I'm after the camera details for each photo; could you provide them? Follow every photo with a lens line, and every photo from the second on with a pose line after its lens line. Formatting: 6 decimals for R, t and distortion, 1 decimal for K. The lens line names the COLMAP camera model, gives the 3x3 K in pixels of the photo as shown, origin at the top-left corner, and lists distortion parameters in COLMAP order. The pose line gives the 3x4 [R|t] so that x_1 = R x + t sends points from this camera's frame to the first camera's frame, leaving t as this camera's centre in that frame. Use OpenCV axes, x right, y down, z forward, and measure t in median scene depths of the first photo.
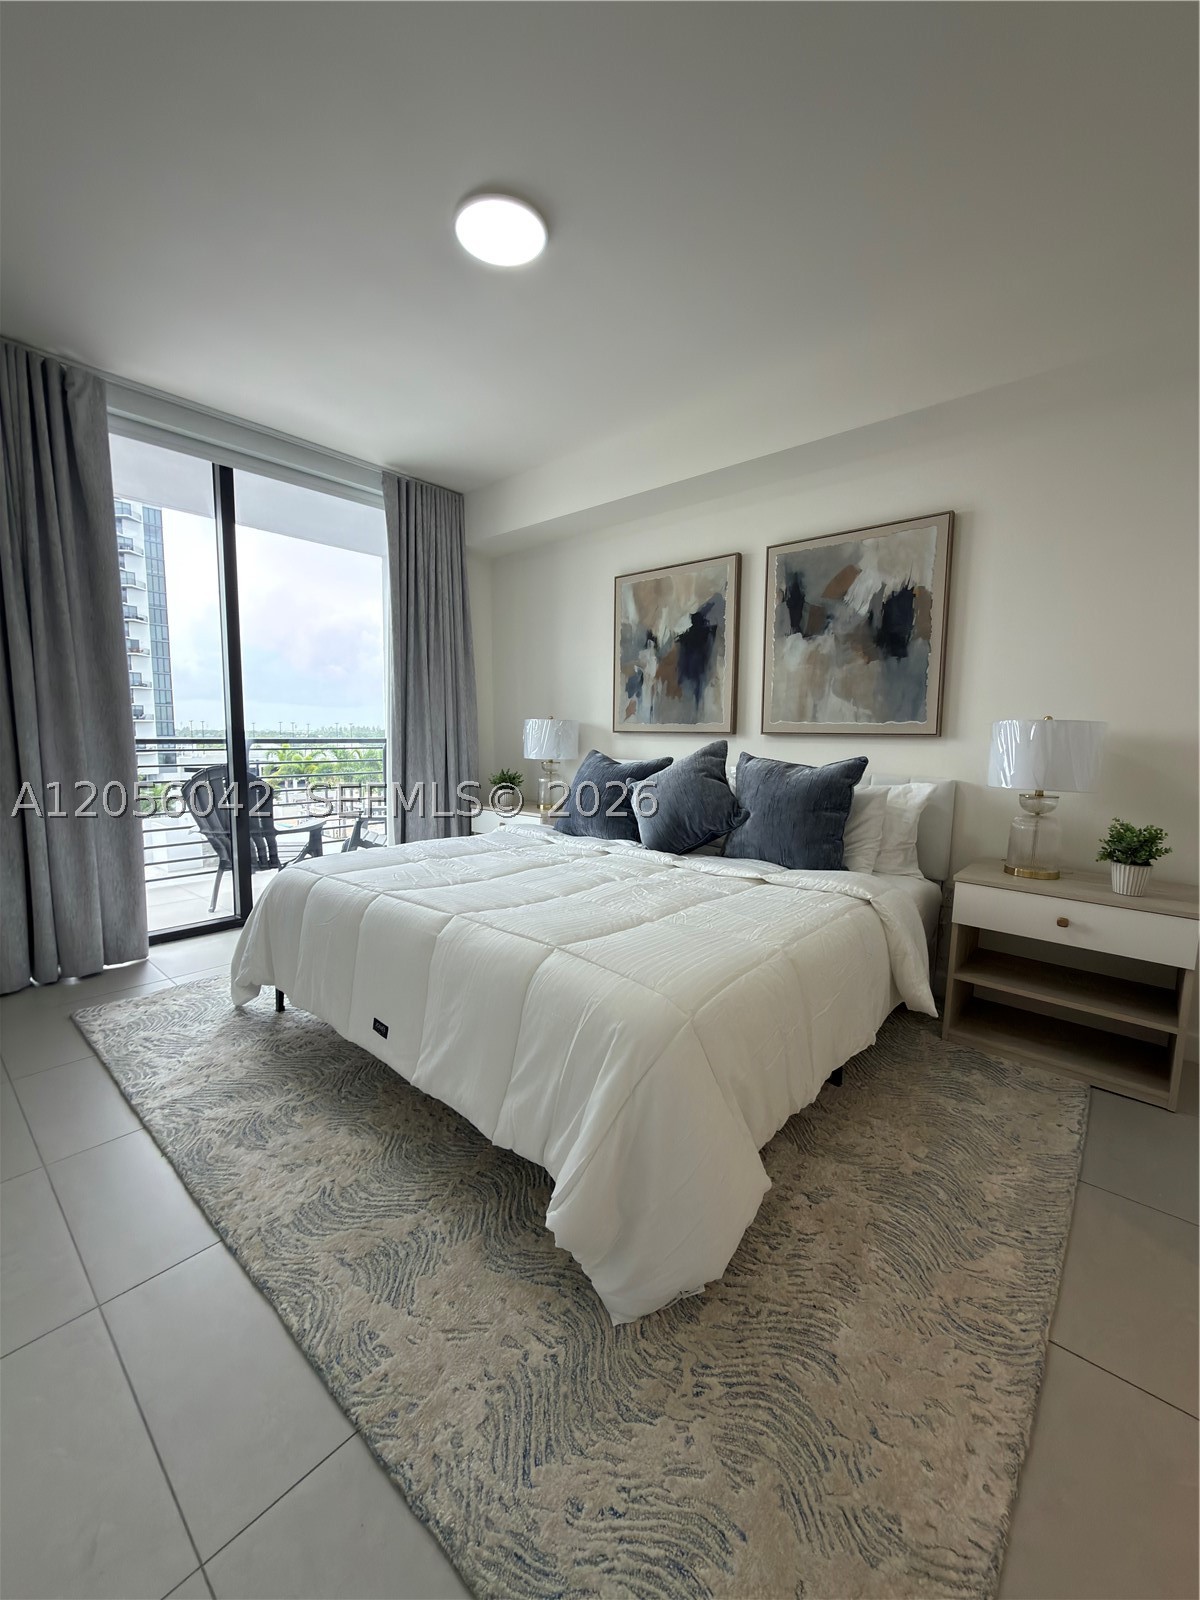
lens RADIAL K [[639.9, 0, 609.5], [0, 639.9, 802.4], [0, 0, 1]] dist [-0.001392, -0.000179]
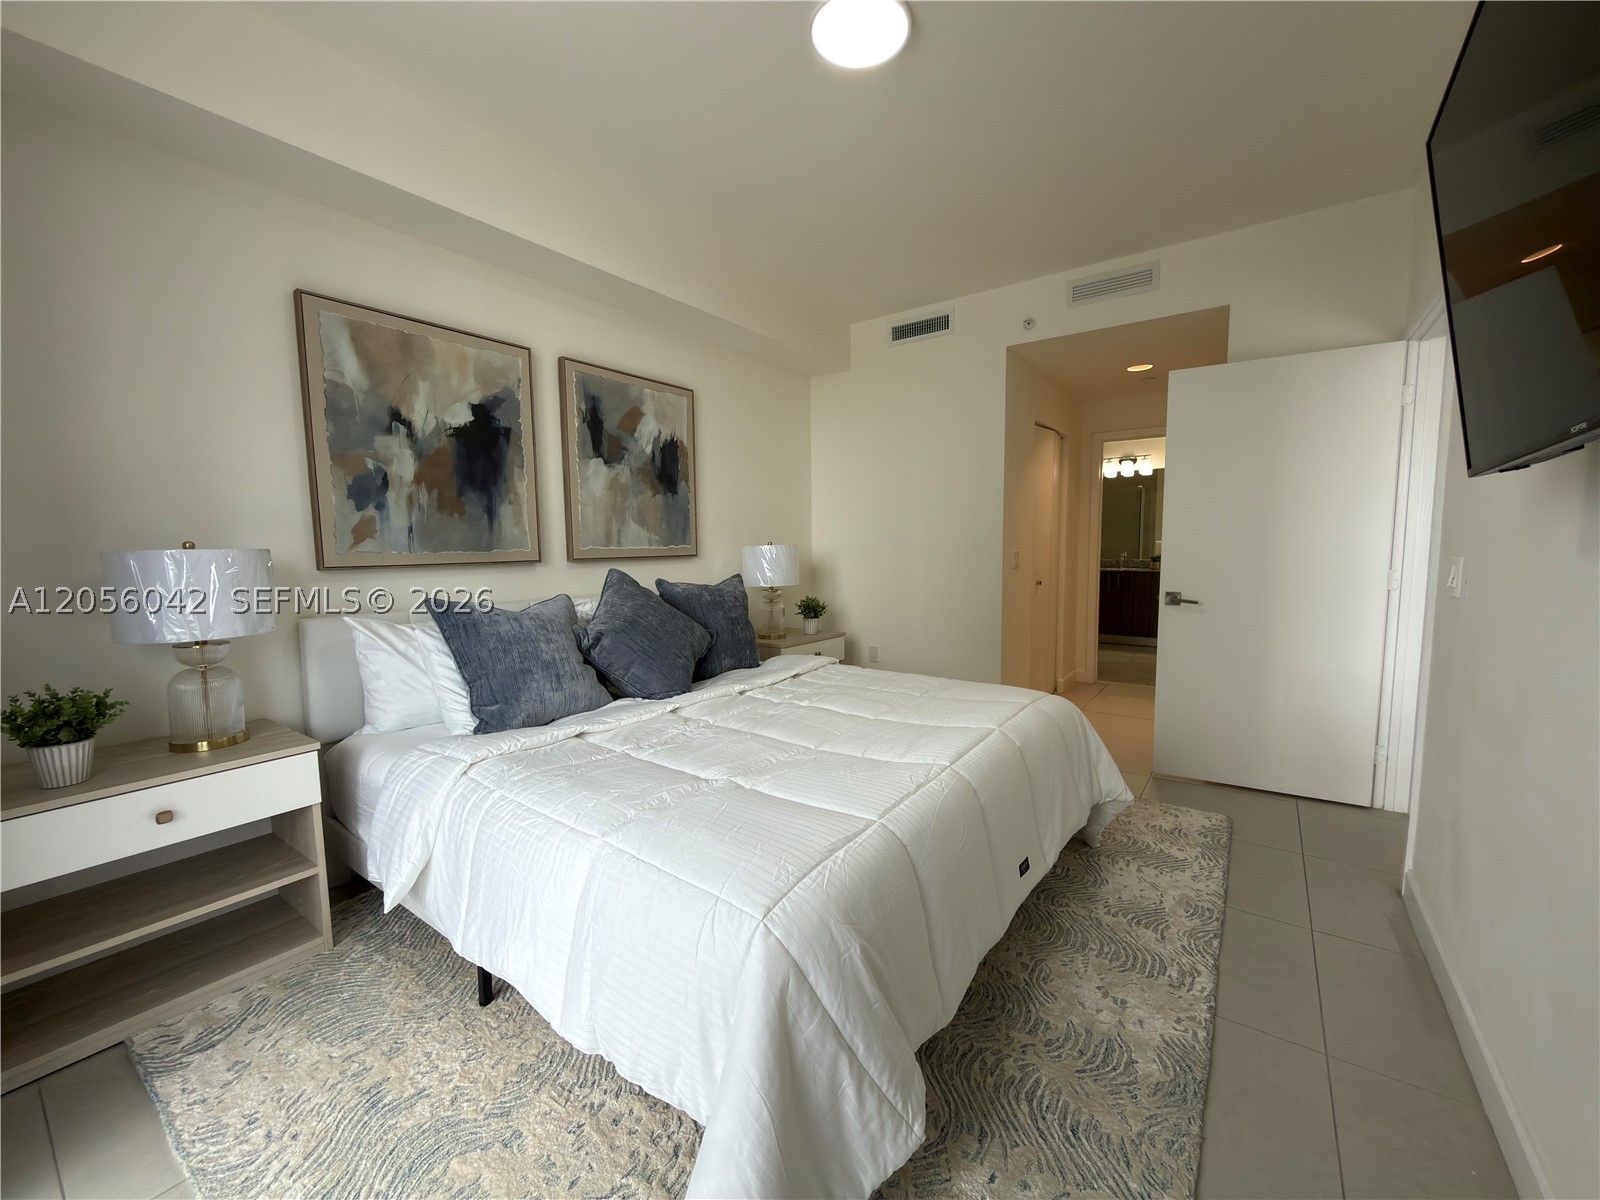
lens RADIAL K [[639.9, 0, 801.3], [0, 639.9, 596.3], [0, 0, 1]] dist [-0.001392, -0.000179]
pose [[-0.086963, -0.095650, 0.991609, -0.683819], [0.118807, 0.987280, 0.105652, -0.111627], [-0.989102, 0.126998, -0.074493, 0.733420]]
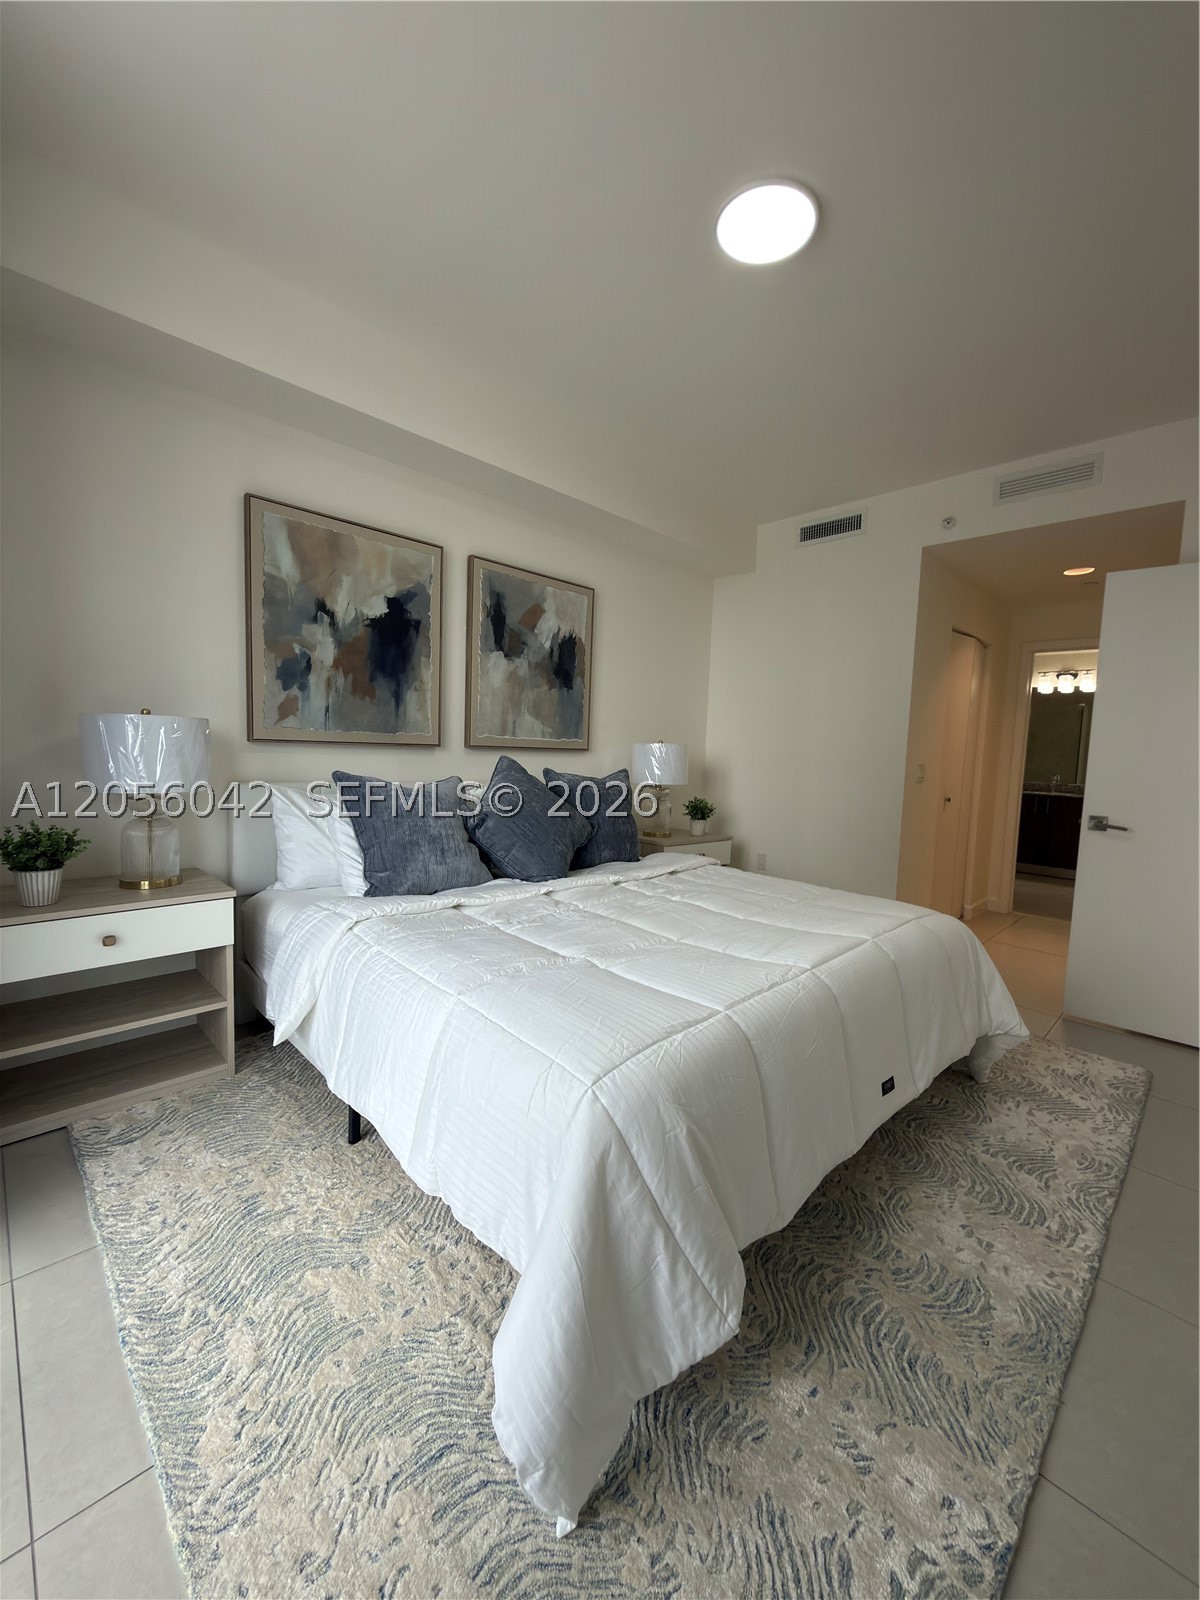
lens RADIAL K [[639.9, 0, 599.3], [0, 639.9, 794.6], [0, 0, 1]] dist [-0.001392, -0.000179]
pose [[0.080545, -0.085624, 0.993066, -0.694689], [0.069922, 0.994334, 0.080063, -0.096932], [-0.994295, 0.062989, 0.086076, 0.708042]]
